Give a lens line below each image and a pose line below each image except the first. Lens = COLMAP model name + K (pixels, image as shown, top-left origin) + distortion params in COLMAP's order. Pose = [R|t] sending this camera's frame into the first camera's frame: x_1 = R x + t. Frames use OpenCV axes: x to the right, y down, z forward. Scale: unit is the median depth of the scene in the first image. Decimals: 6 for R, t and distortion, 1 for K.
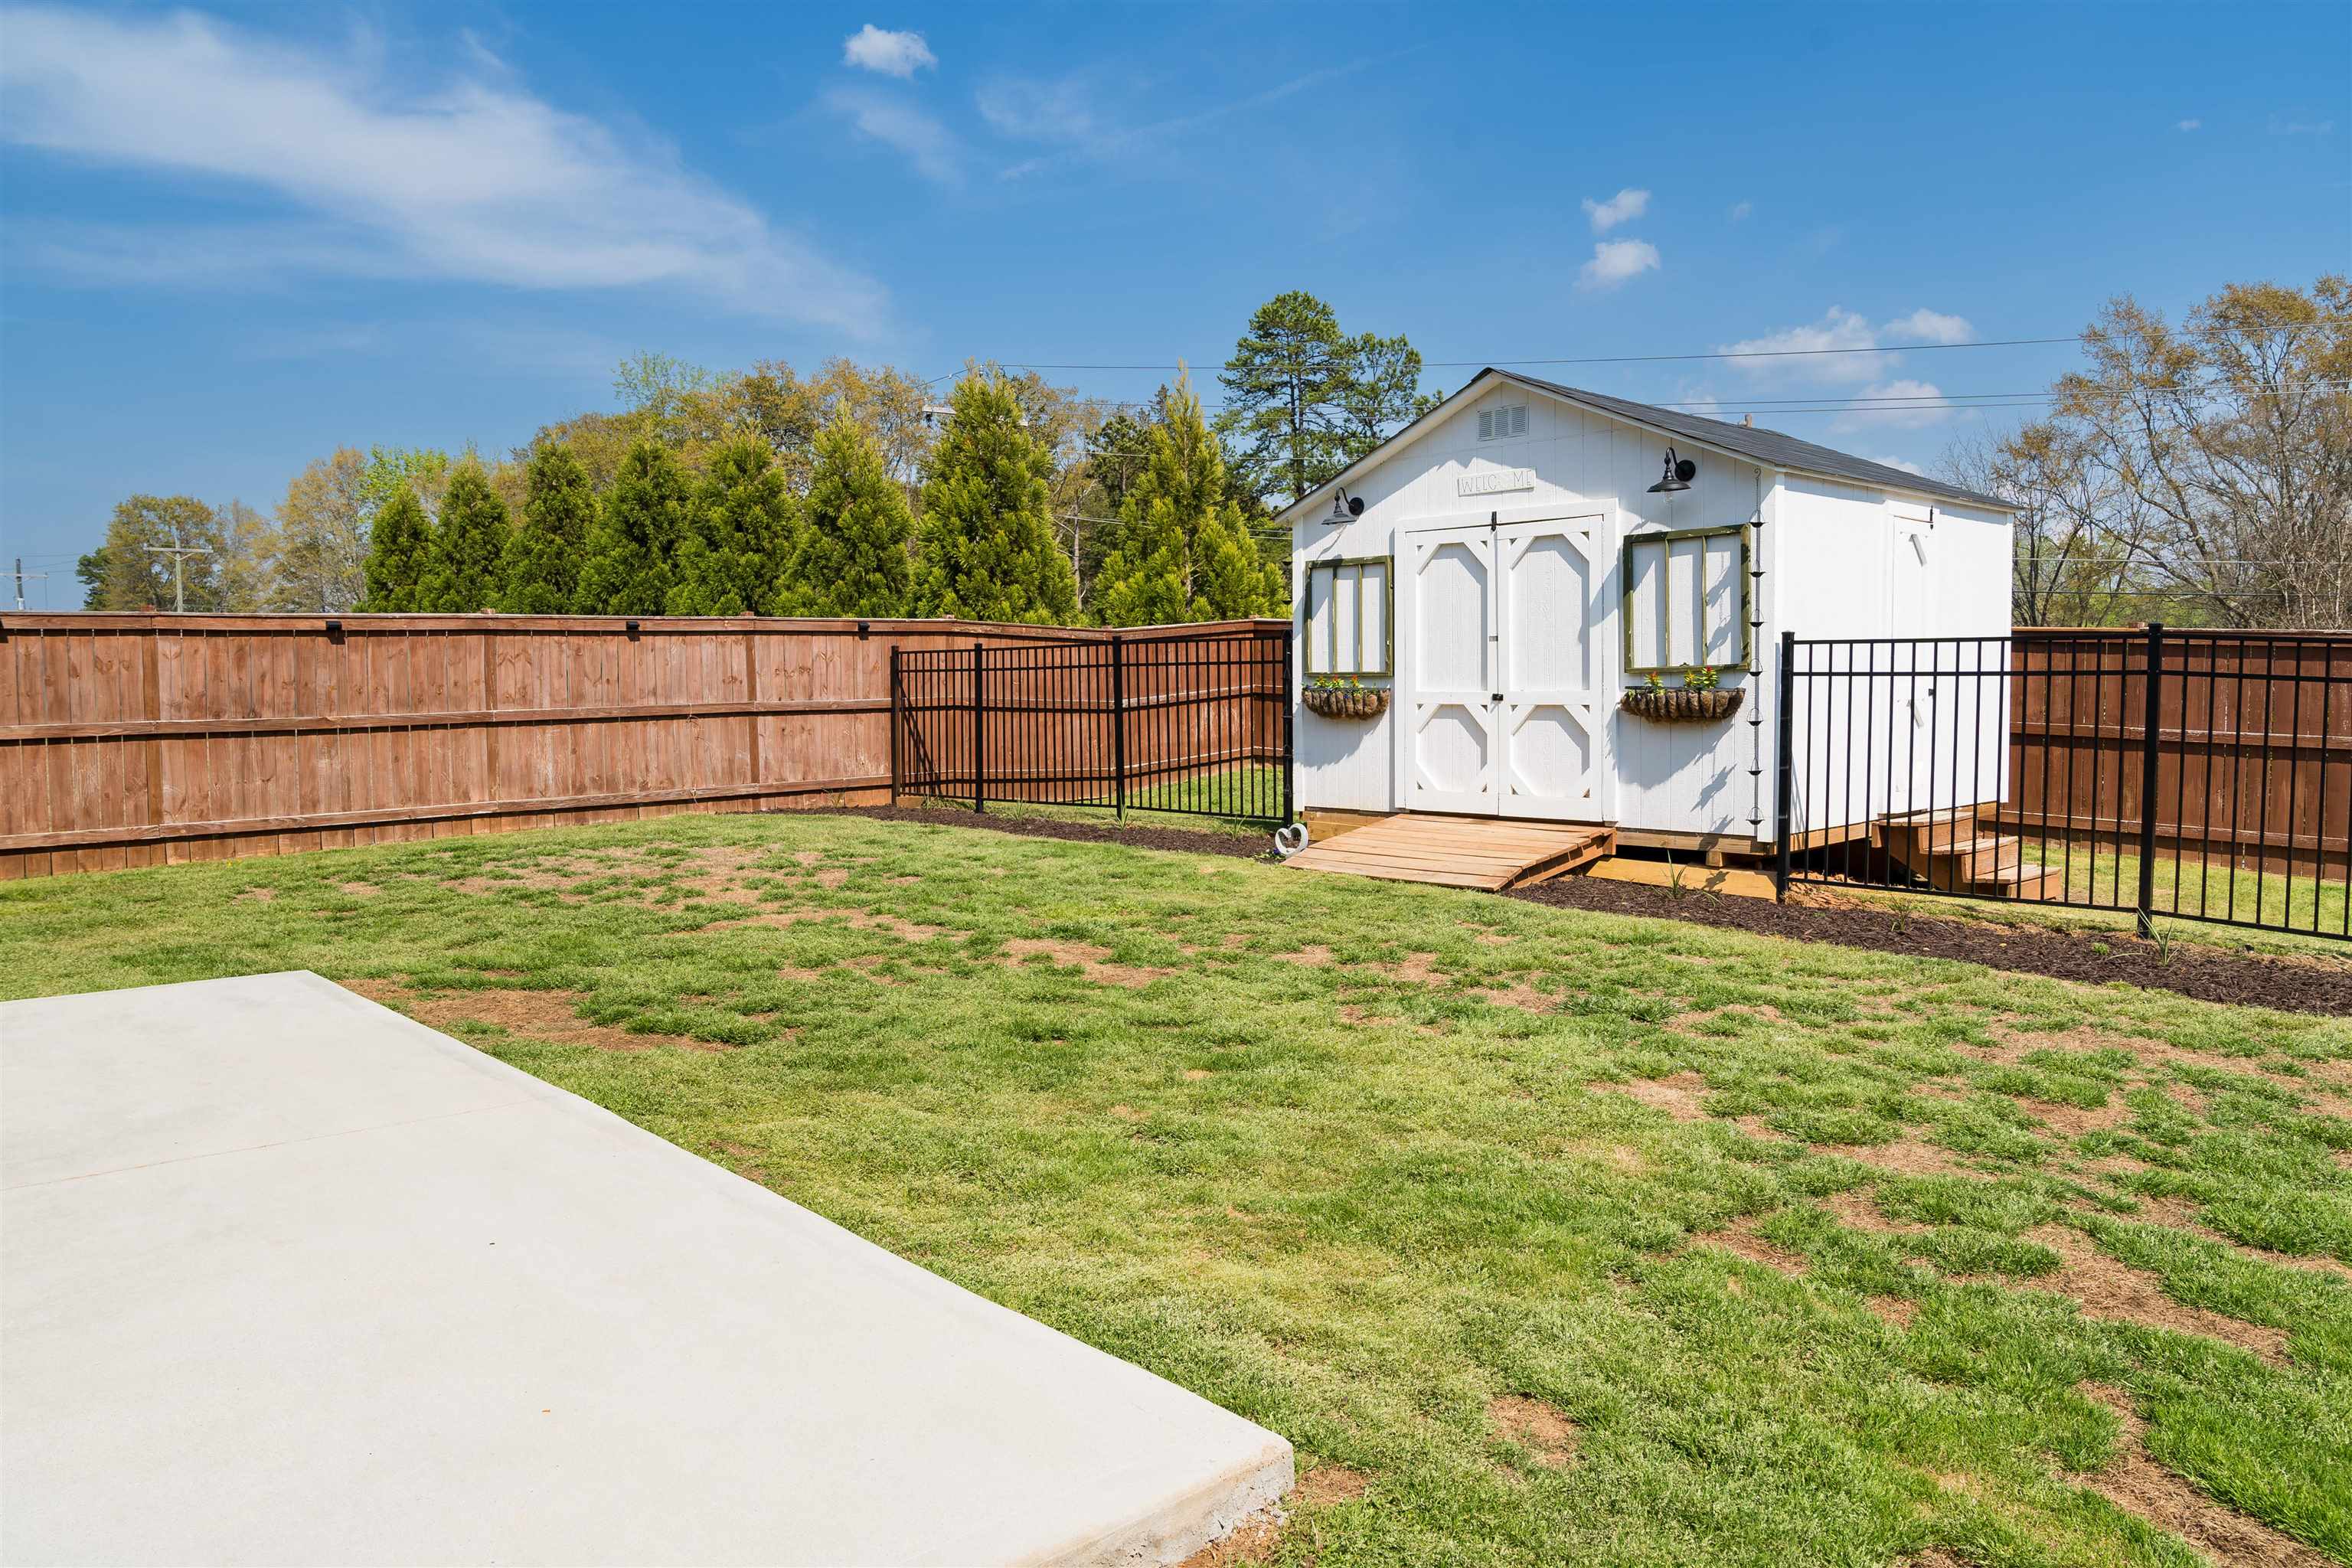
lens RADIAL K [[1581.2, 0, 1172.9], [0, 1581.2, 787.2], [0, 0, 1]] dist [-0.041112, 0.019905]
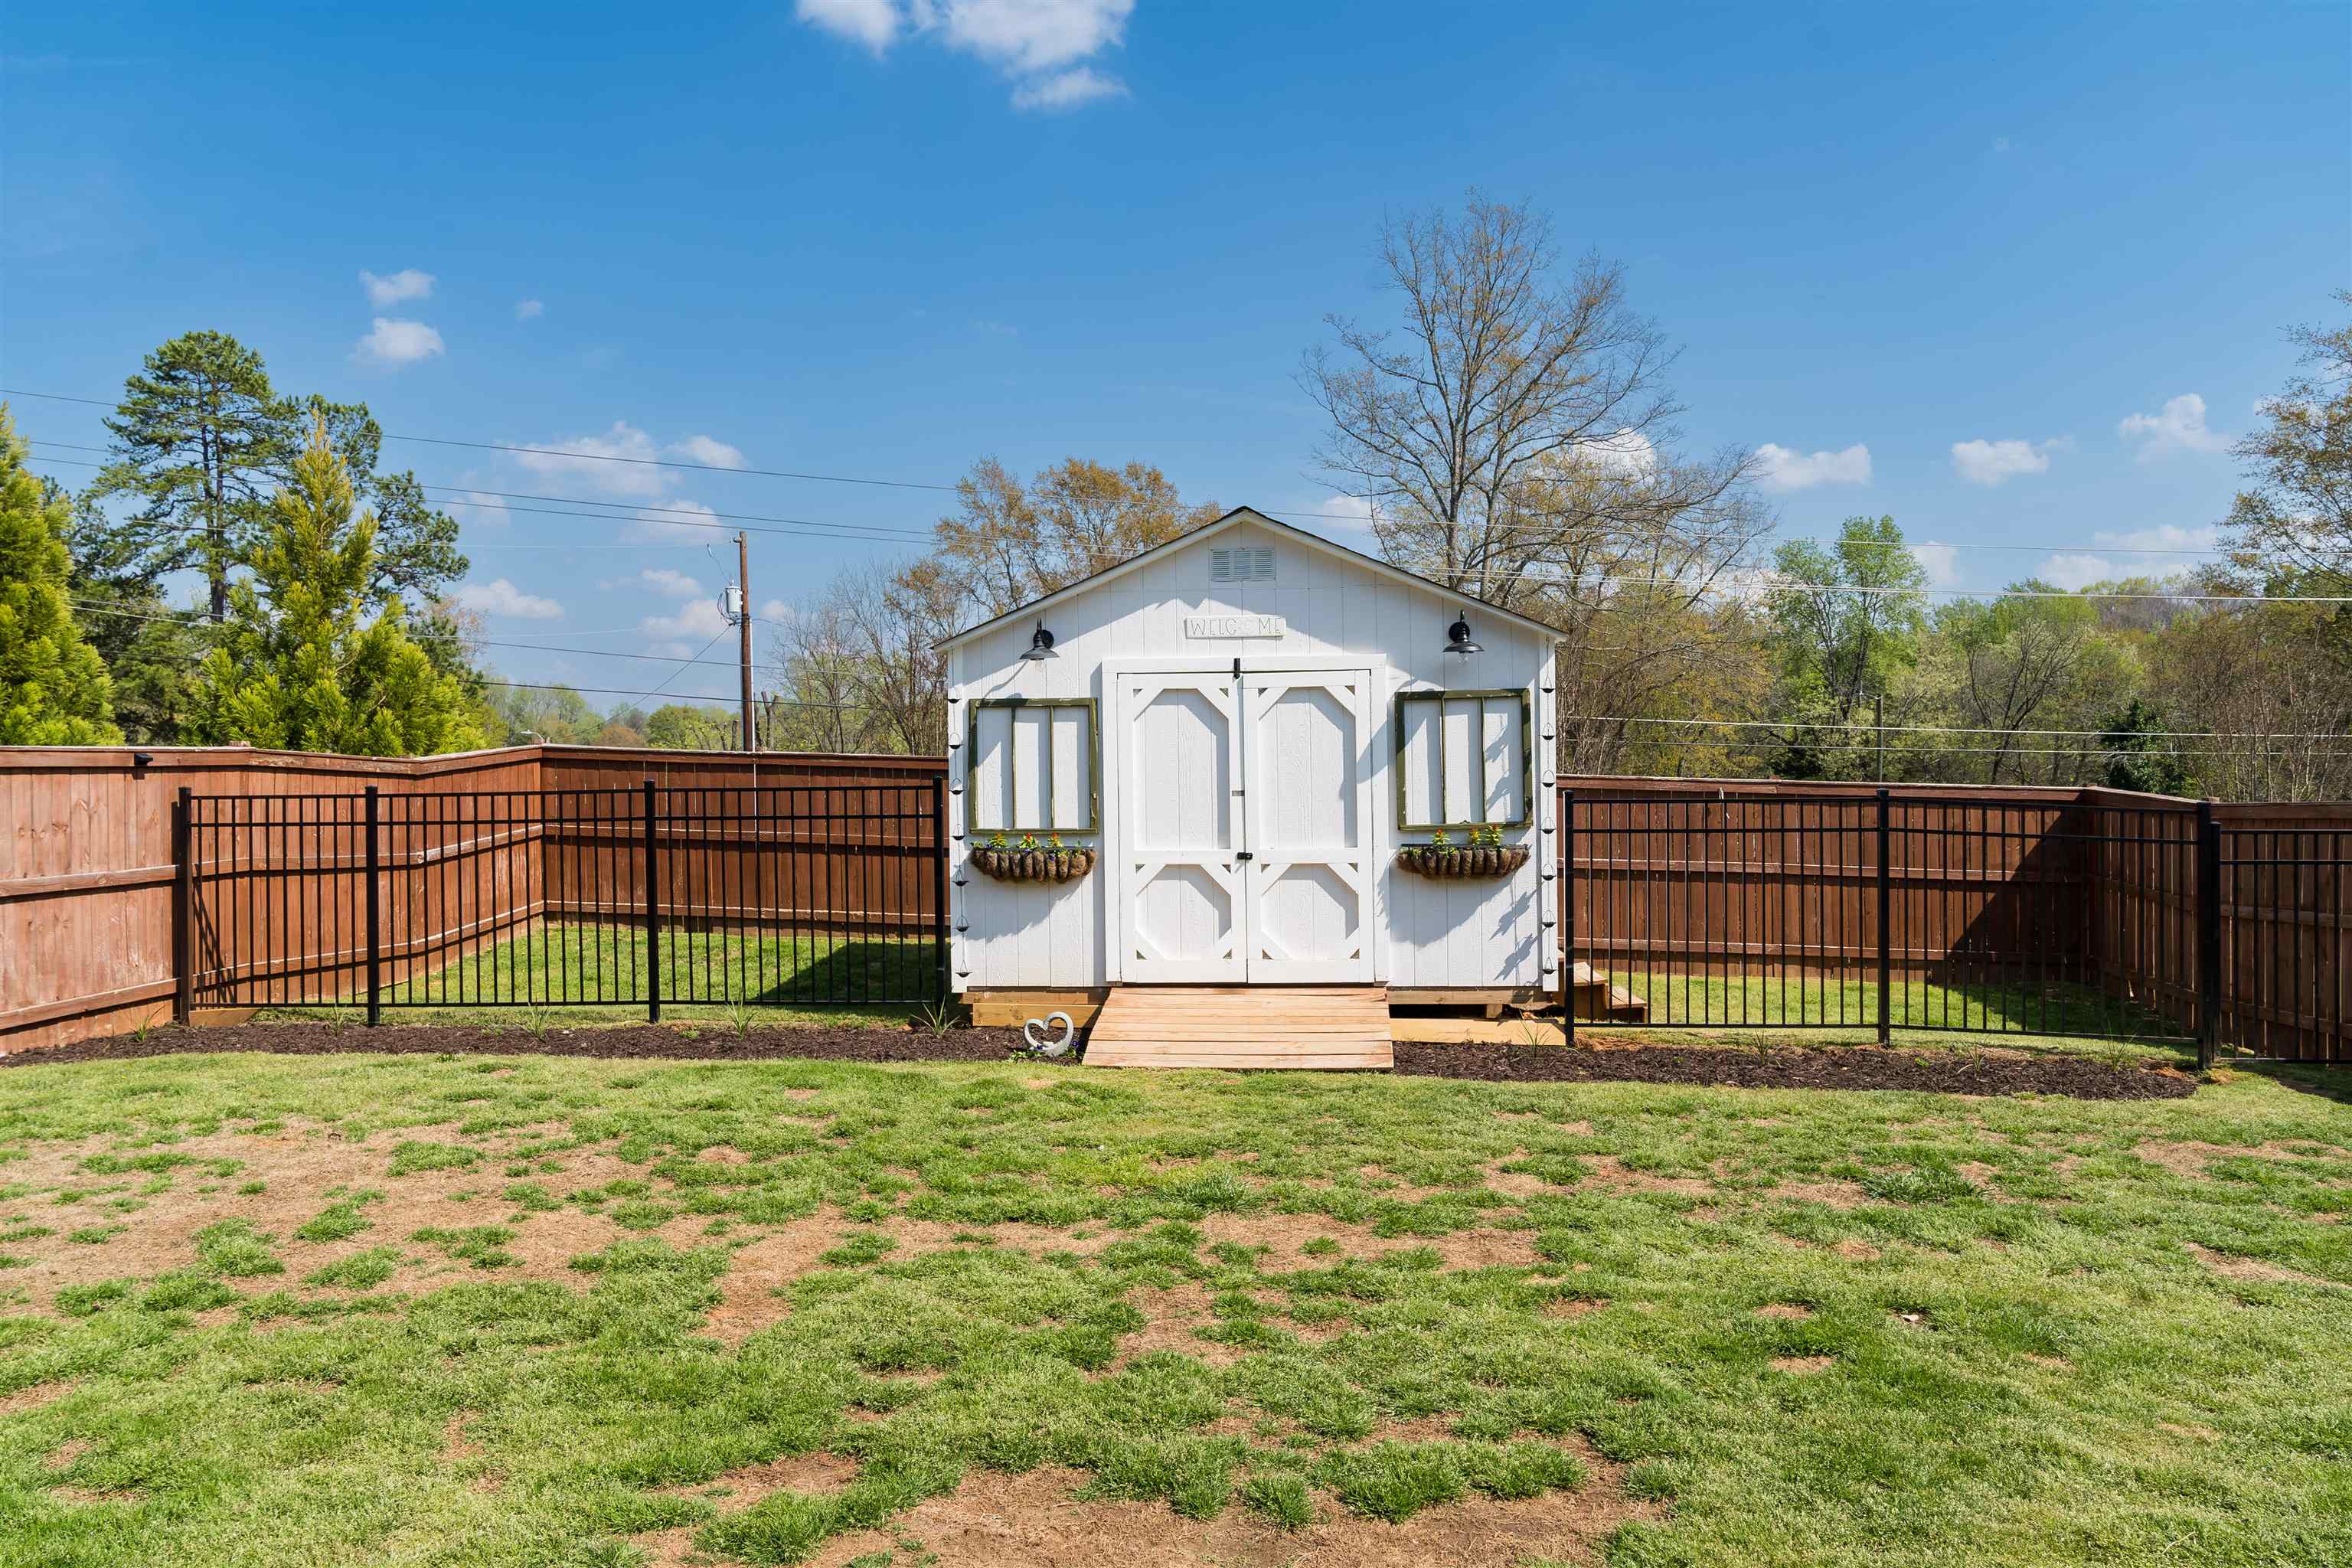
lens RADIAL K [[1581.2, 0, 1172.9], [0, 1581.2, 787.2], [0, 0, 1]] dist [-0.041112, 0.019905]
pose [[0.748777, -0.004973, 0.662803, -0.413674], [0.048319, 0.997721, -0.047102, -0.051874], [-0.661058, 0.067295, 0.747311, 0.304653]]
